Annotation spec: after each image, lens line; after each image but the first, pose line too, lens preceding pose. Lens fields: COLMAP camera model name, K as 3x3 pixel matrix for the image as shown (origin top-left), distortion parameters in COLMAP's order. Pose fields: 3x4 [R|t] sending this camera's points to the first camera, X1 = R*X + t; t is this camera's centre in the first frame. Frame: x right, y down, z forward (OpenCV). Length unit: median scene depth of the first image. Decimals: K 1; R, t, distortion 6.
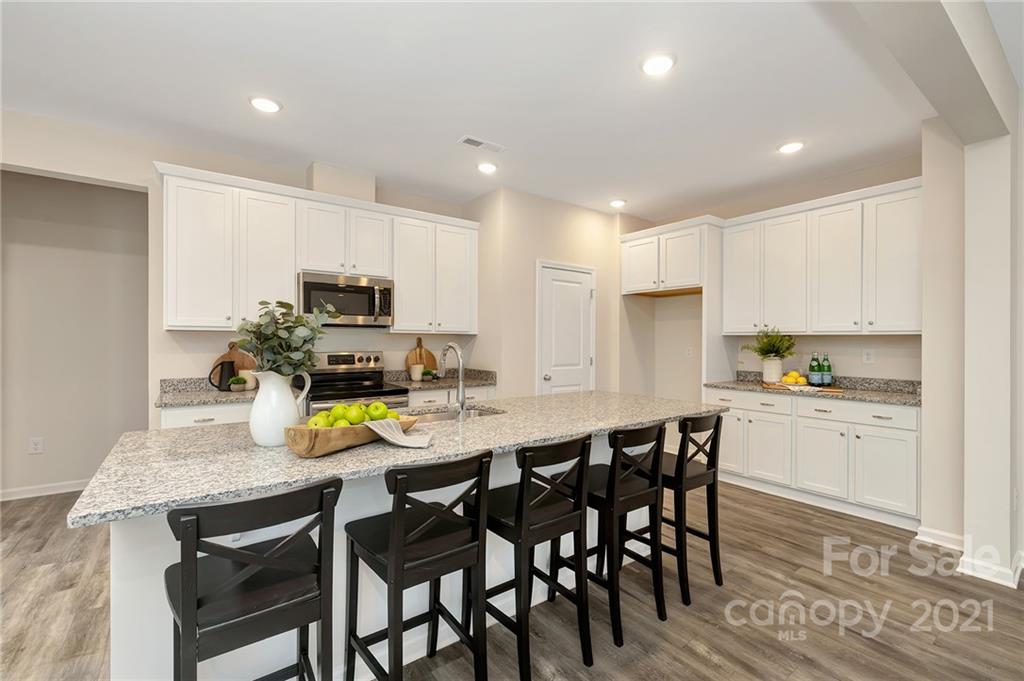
lens RADIAL K [[451.7, 0, 505.4], [0, 451.7, 342.3], [0, 0, 1]] dist [0.001646, -0.000158]
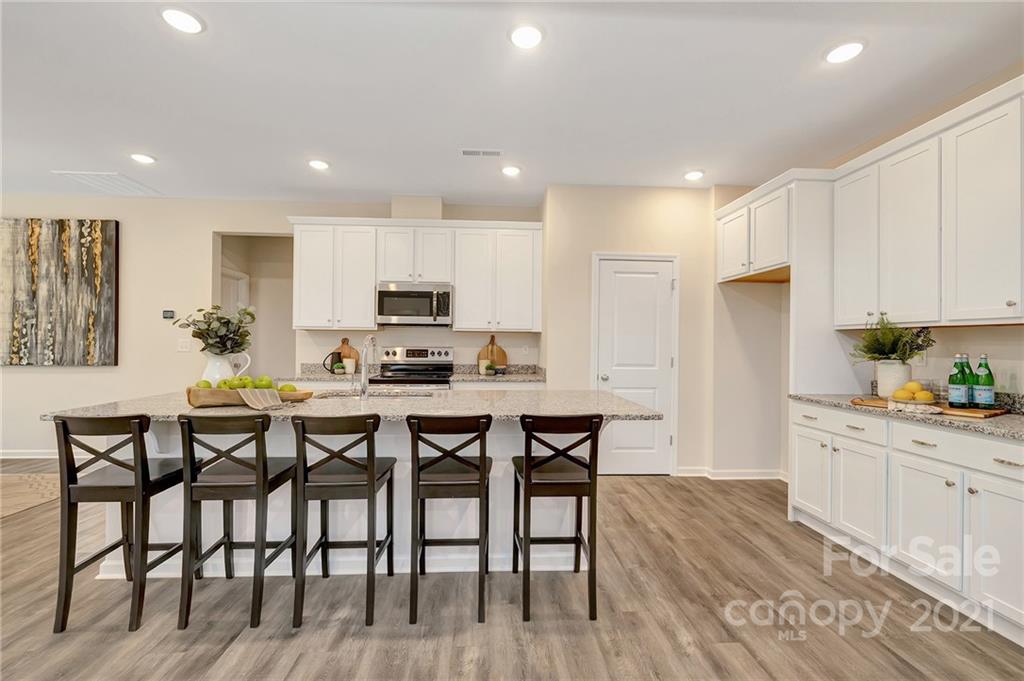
lens RADIAL K [[451.7, 0, 505.4], [0, 451.7, 342.3], [0, 0, 1]] dist [0.001646, -0.000158]
pose [[0.830552, 0.002494, -0.556935, 0.496666], [-0.008076, 0.999939, -0.007565, 0.015987], [0.556882, 0.010781, 0.830522, 0.122807]]
